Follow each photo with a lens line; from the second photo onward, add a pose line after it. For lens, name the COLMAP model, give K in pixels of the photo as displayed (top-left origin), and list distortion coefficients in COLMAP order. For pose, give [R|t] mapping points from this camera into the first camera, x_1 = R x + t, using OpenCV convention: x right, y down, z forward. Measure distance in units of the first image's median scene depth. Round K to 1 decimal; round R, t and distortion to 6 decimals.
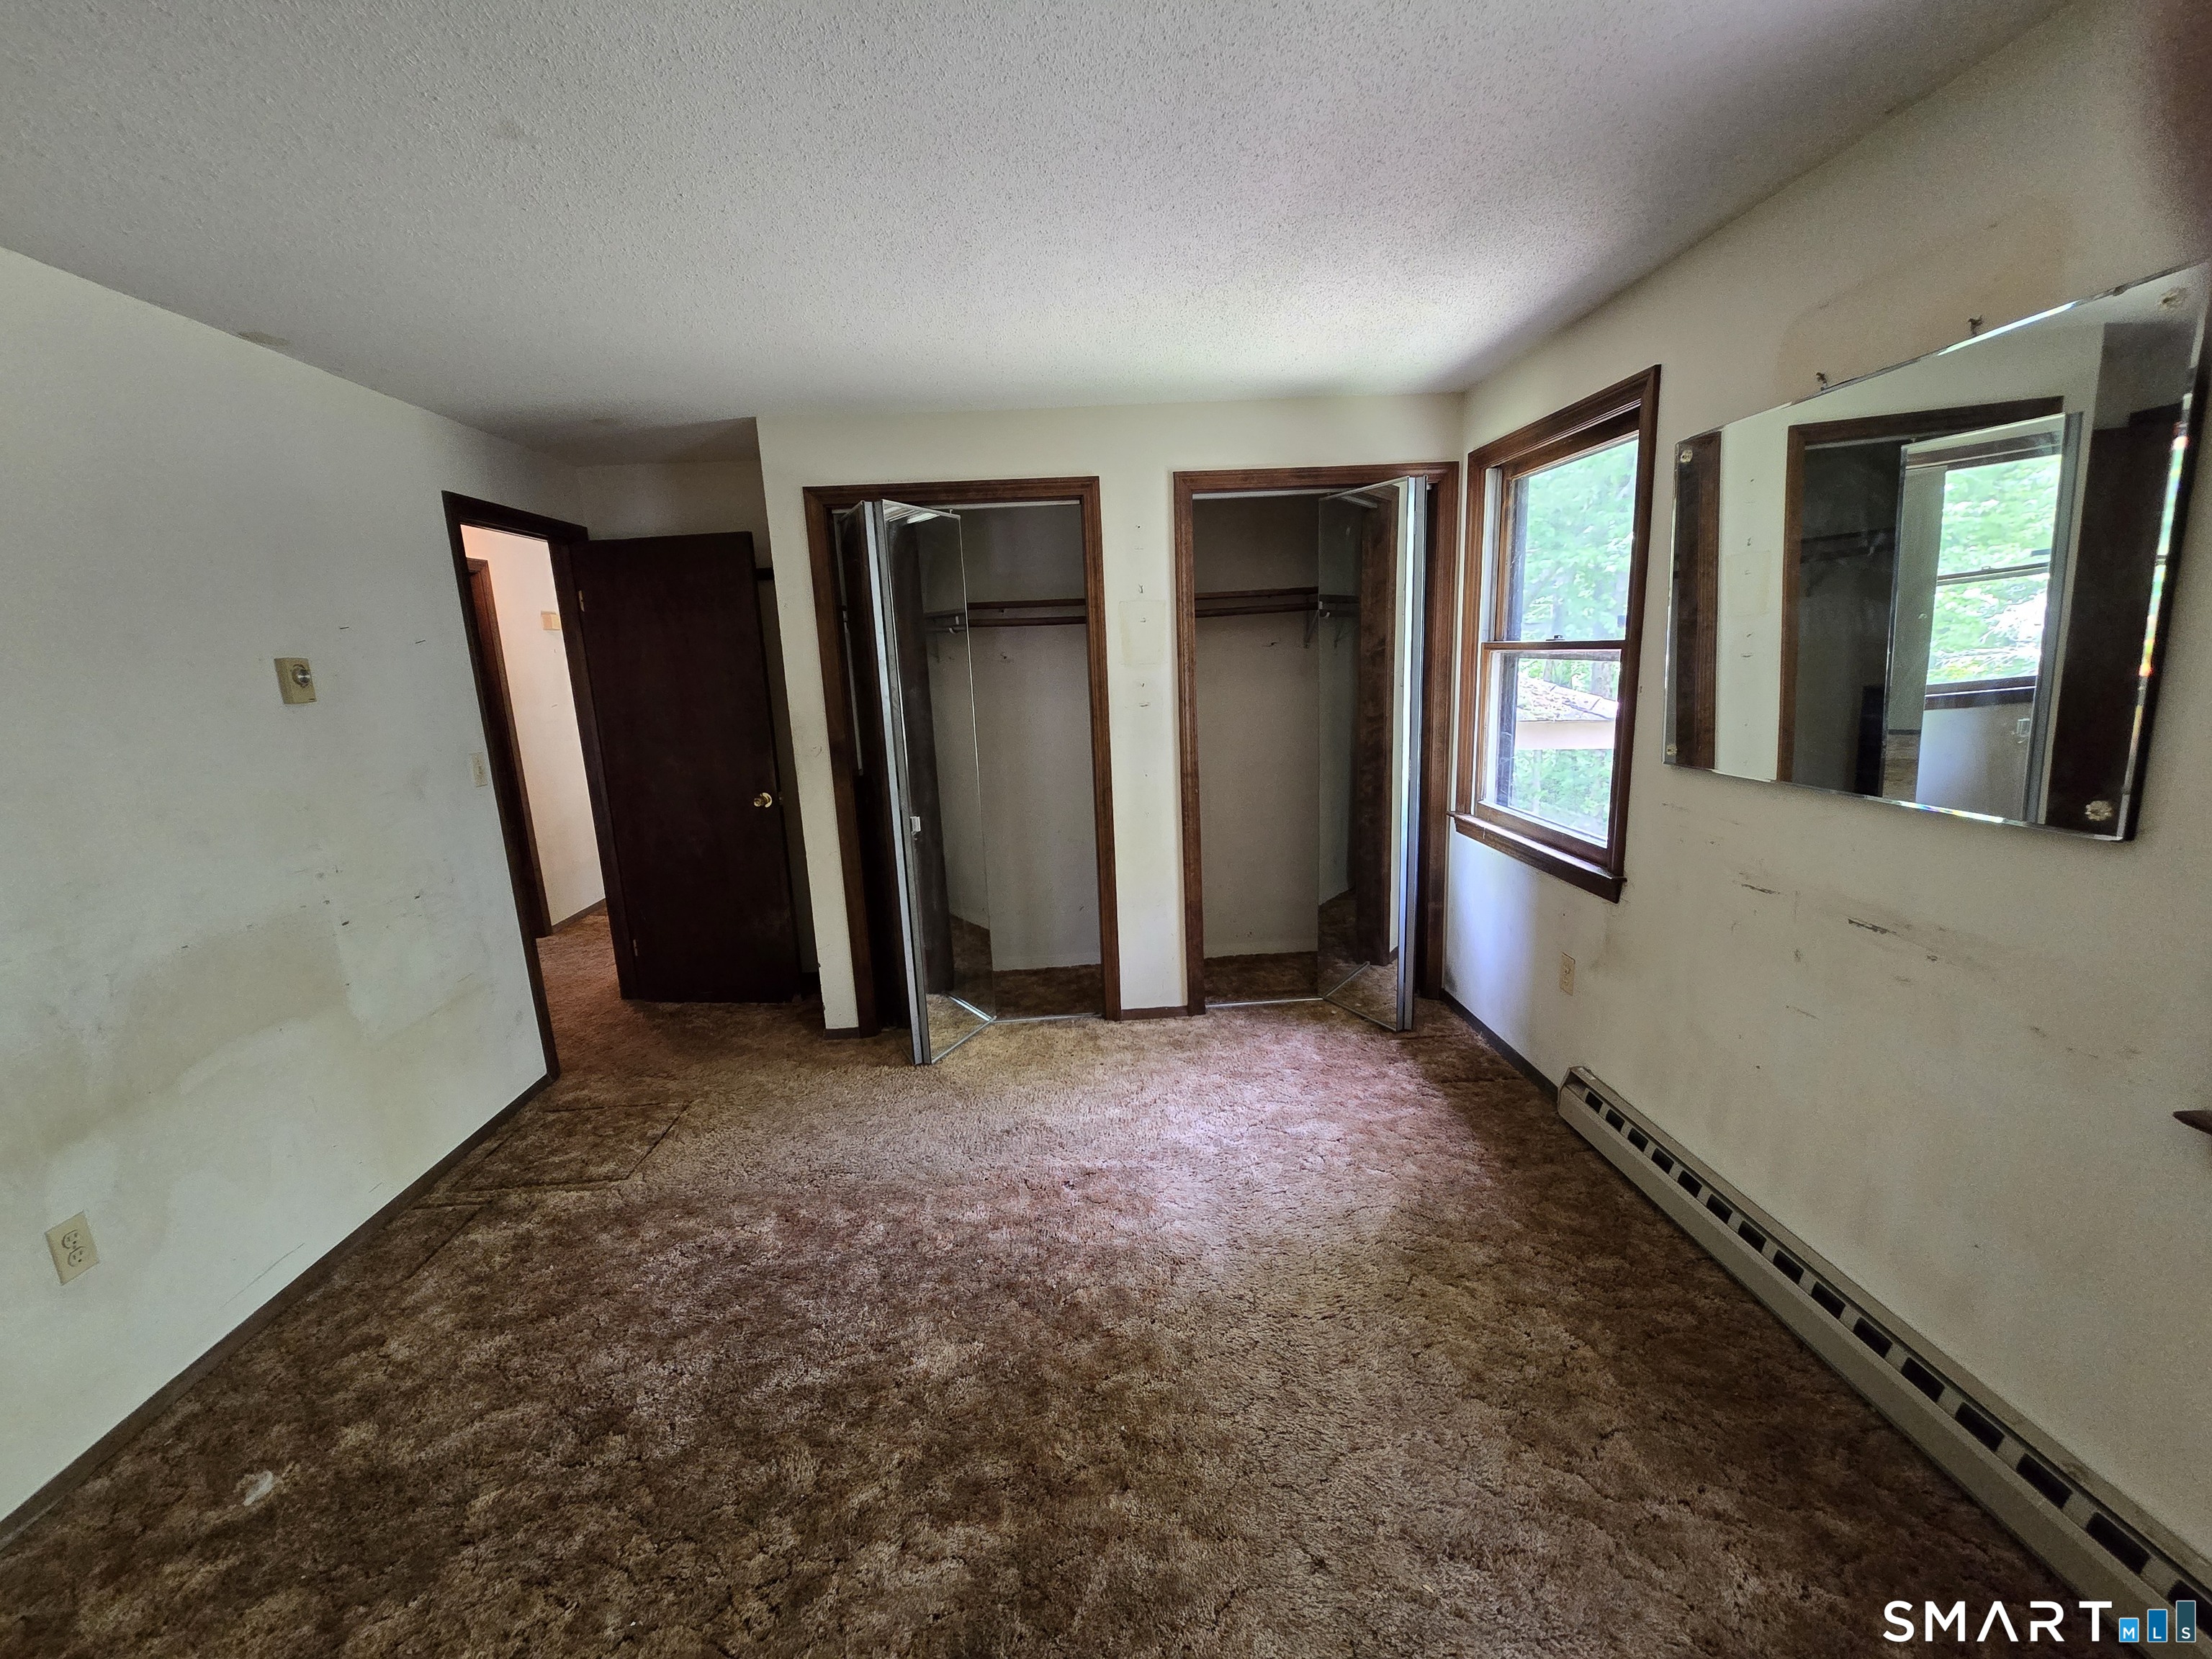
lens RADIAL K [[912.4, 0, 1111.8], [0, 912.4, 832.2], [0, 0, 1]] dist [0.001290, -0.001334]
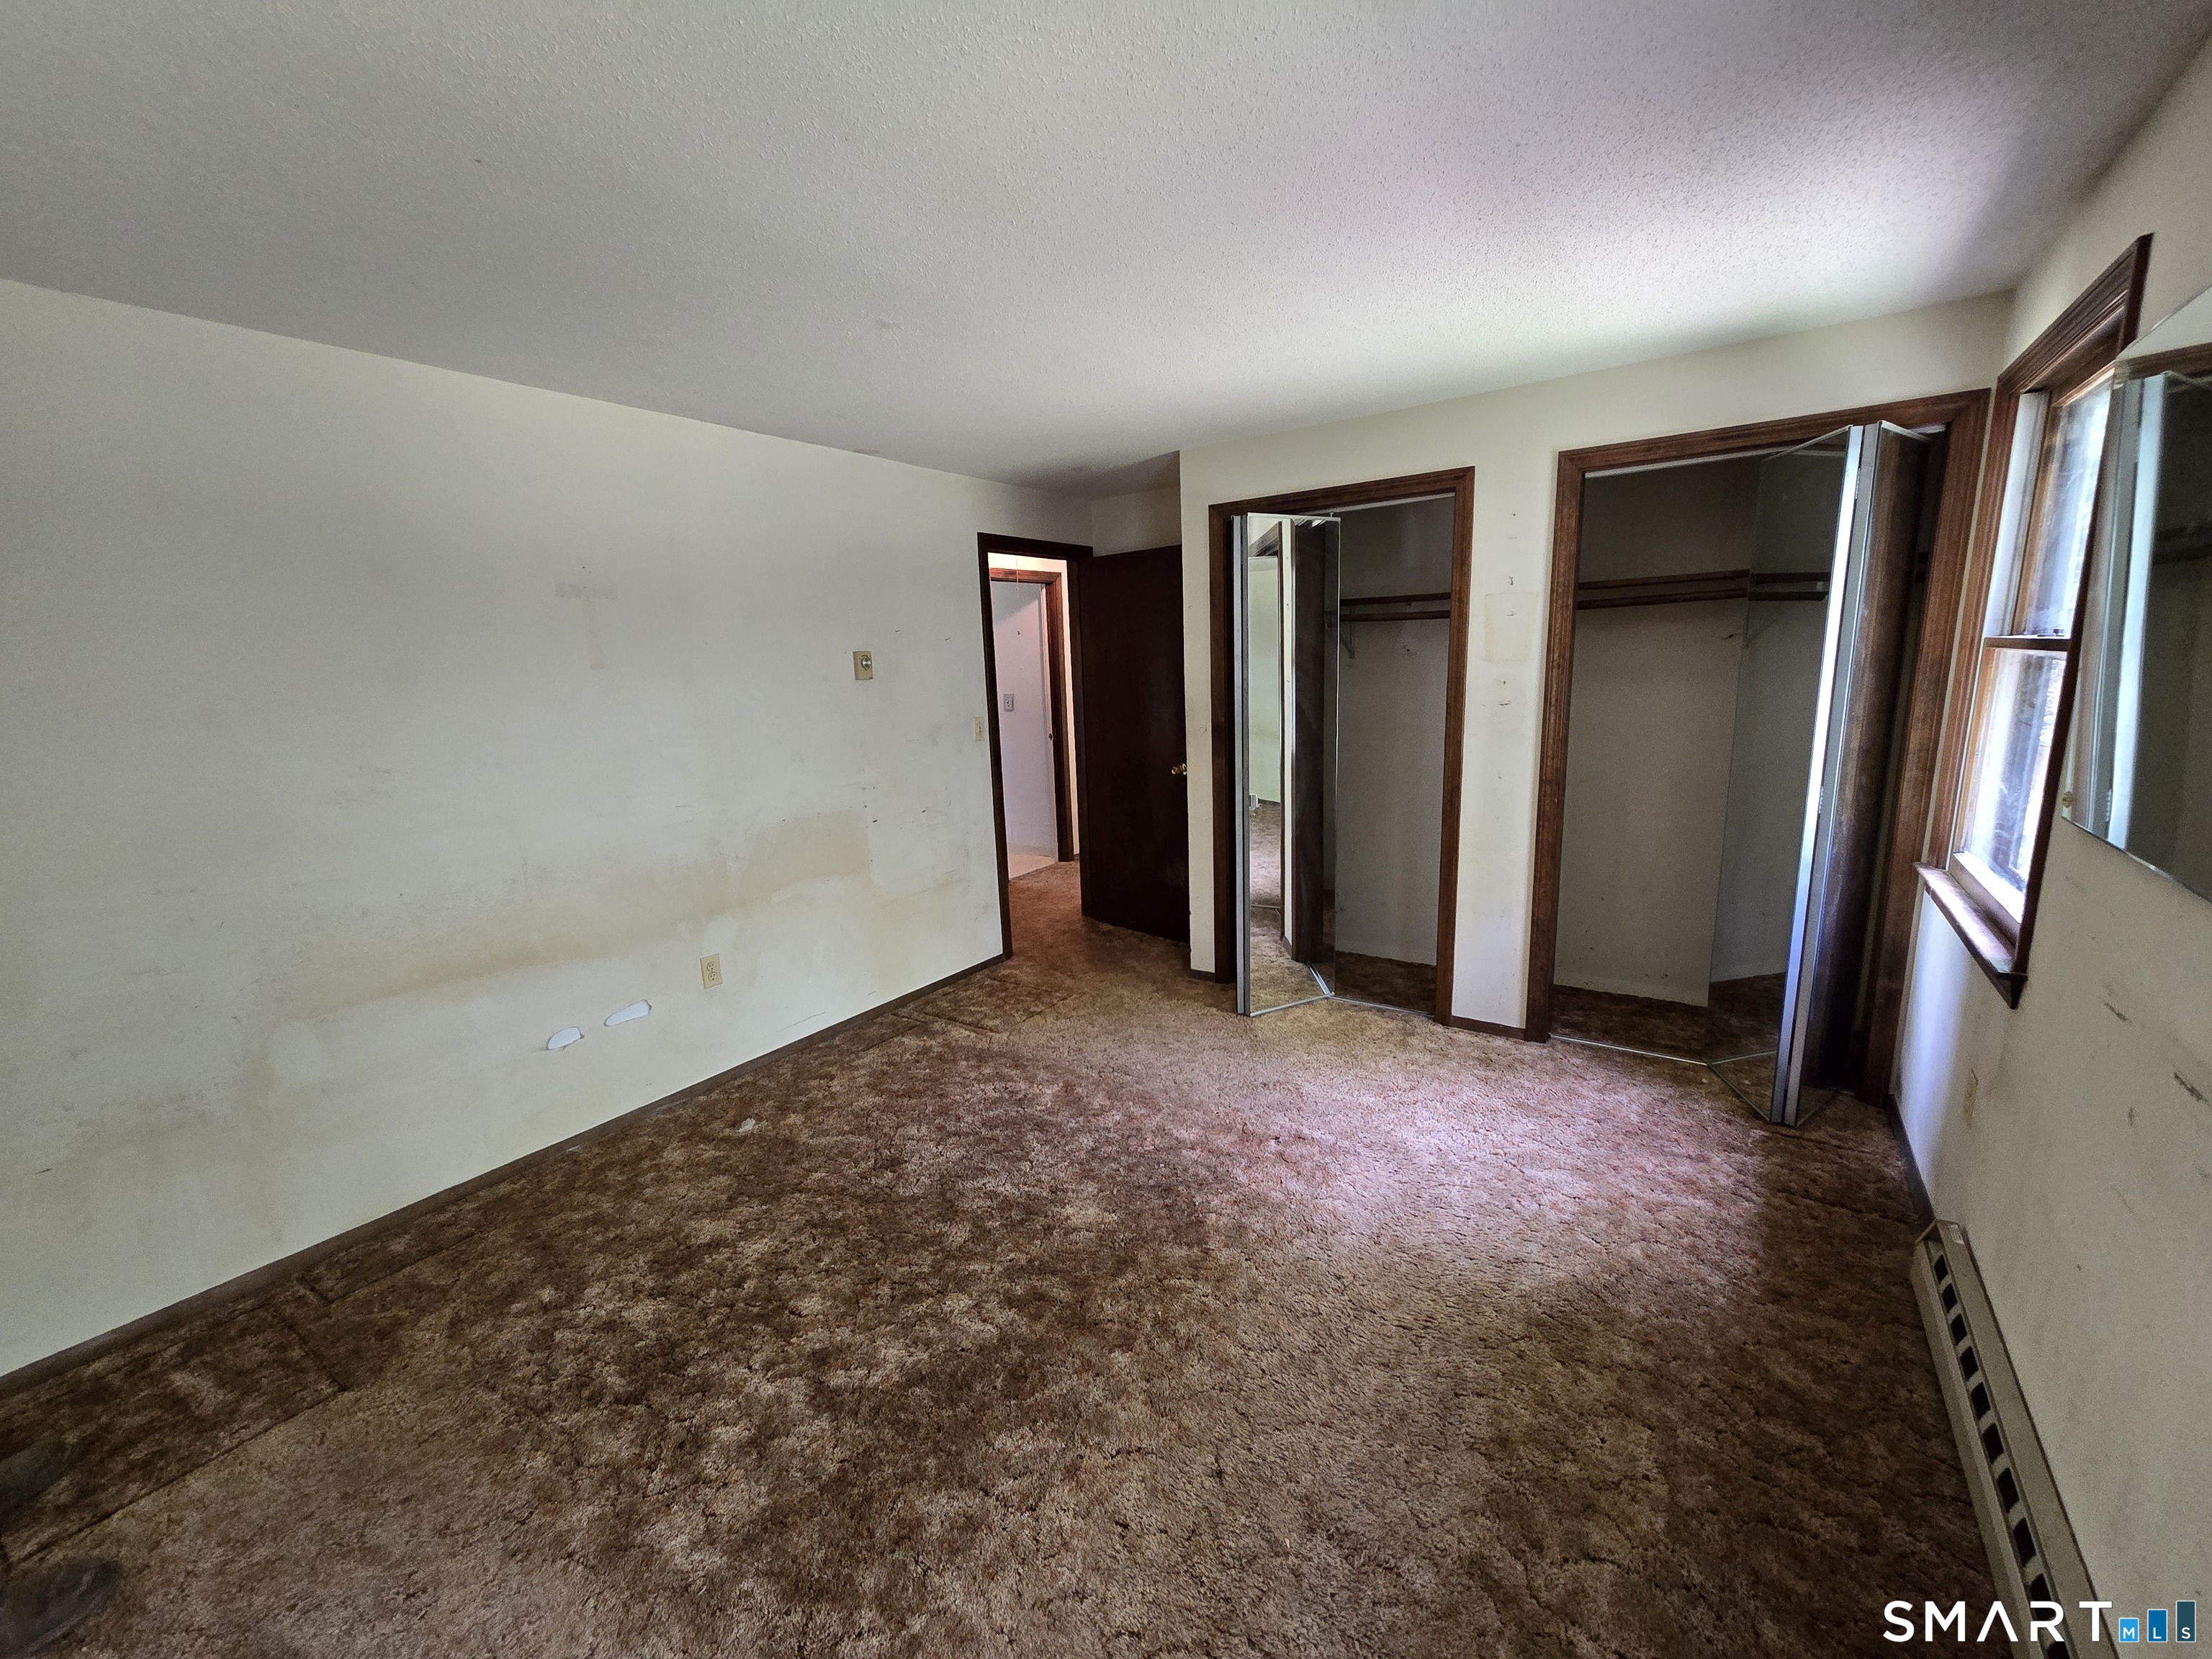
lens RADIAL K [[912.4, 0, 1110.2], [0, 912.4, 829.2], [0, 0, 1]] dist [0.001290, -0.001334]
pose [[0.789074, 0.125795, -0.601280, 0.433399], [-0.116463, 0.991691, 0.054636, -0.019868], [0.603157, 0.026915, 0.797168, 0.000605]]
